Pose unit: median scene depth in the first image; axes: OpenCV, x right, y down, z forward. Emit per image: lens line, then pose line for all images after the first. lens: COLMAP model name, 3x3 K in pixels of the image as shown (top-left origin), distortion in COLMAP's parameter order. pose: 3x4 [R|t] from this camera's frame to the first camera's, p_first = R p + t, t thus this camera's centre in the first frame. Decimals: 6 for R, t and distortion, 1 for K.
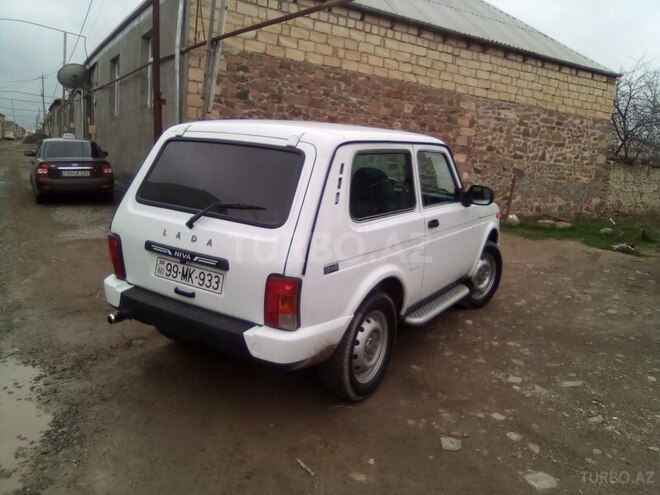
lens RADIAL K [[503.3, 0, 330.0], [0, 503.3, 247.5], [0, 0, 1]] dist [-0.004278, 0.009690]
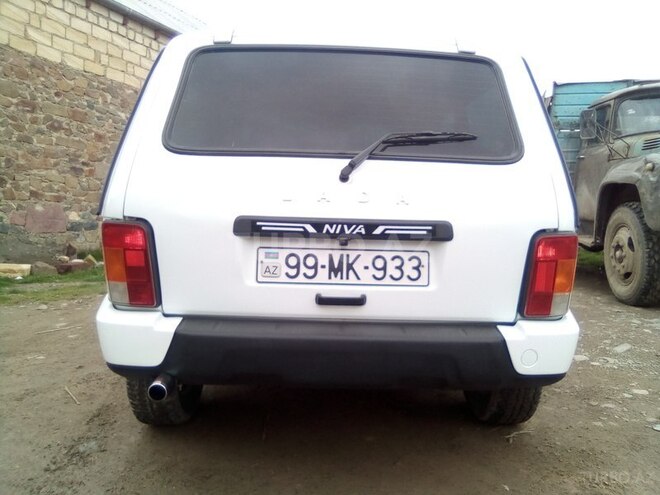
lens RADIAL K [[503.3, 0, 330.0], [0, 503.3, 247.5], [0, 0, 1]] dist [-0.004278, 0.009690]
pose [[0.848049, -0.101233, 0.520158, -0.136453], [0.140758, 0.989355, -0.036940, 0.012107], [-0.510881, 0.104544, 0.853271, 0.124716]]
